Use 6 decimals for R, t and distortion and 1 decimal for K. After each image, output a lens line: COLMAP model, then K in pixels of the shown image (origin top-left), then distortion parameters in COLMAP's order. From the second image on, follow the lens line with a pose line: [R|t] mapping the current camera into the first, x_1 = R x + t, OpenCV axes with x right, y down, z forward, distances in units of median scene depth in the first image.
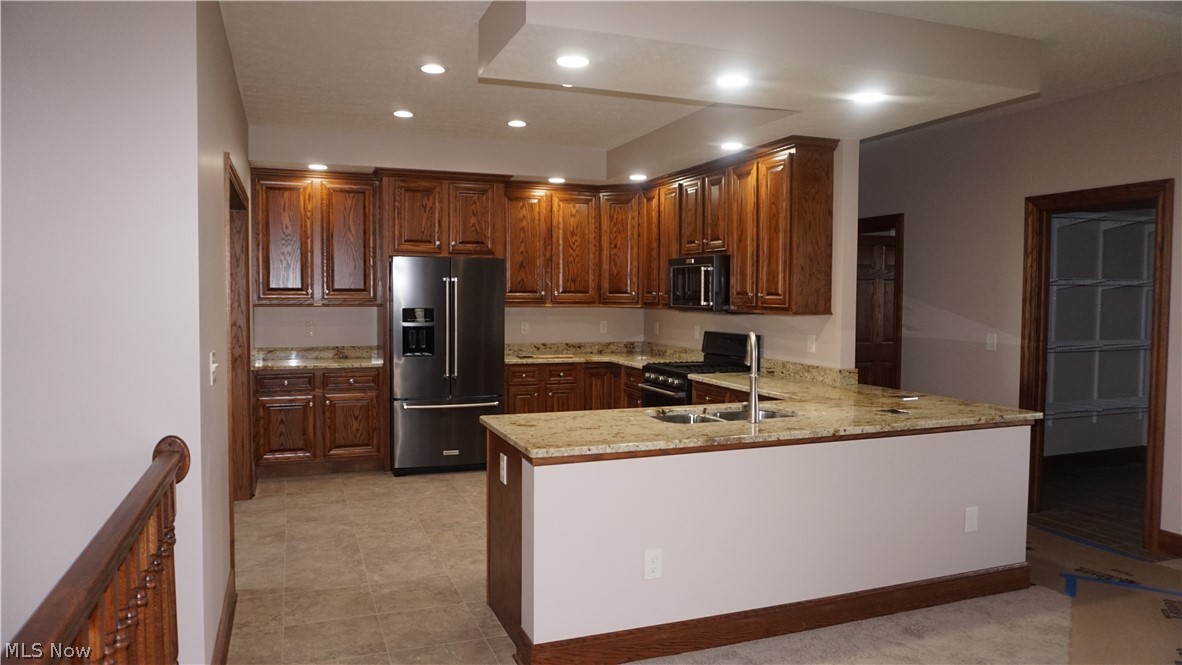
lens RADIAL K [[793.9, 0, 591.0], [0, 793.9, 332.5], [0, 0, 1]] dist [-0.005144, -0.000598]
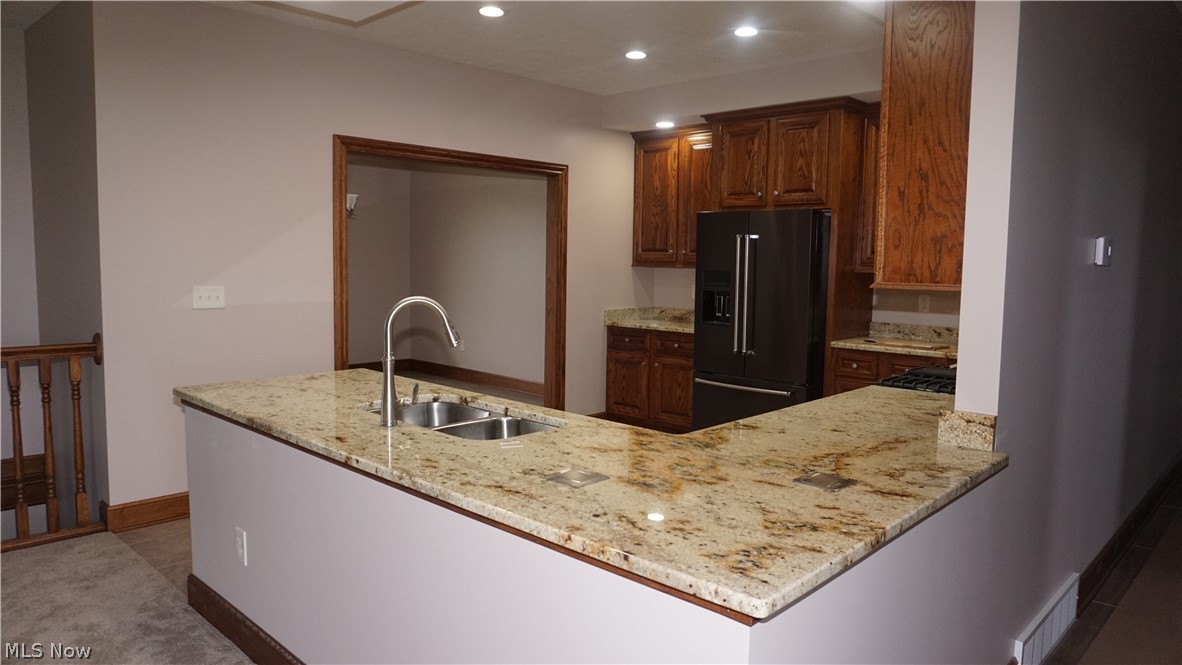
lens RADIAL K [[793.9, 0, 591.0], [0, 793.9, 332.5], [0, 0, 1]] dist [-0.005144, -0.000598]
pose [[0.433405, 0.087714, -0.896921, 0.505457], [-0.058739, 0.995885, 0.069009, -0.014679], [0.899283, 0.022776, 0.436774, 0.484348]]
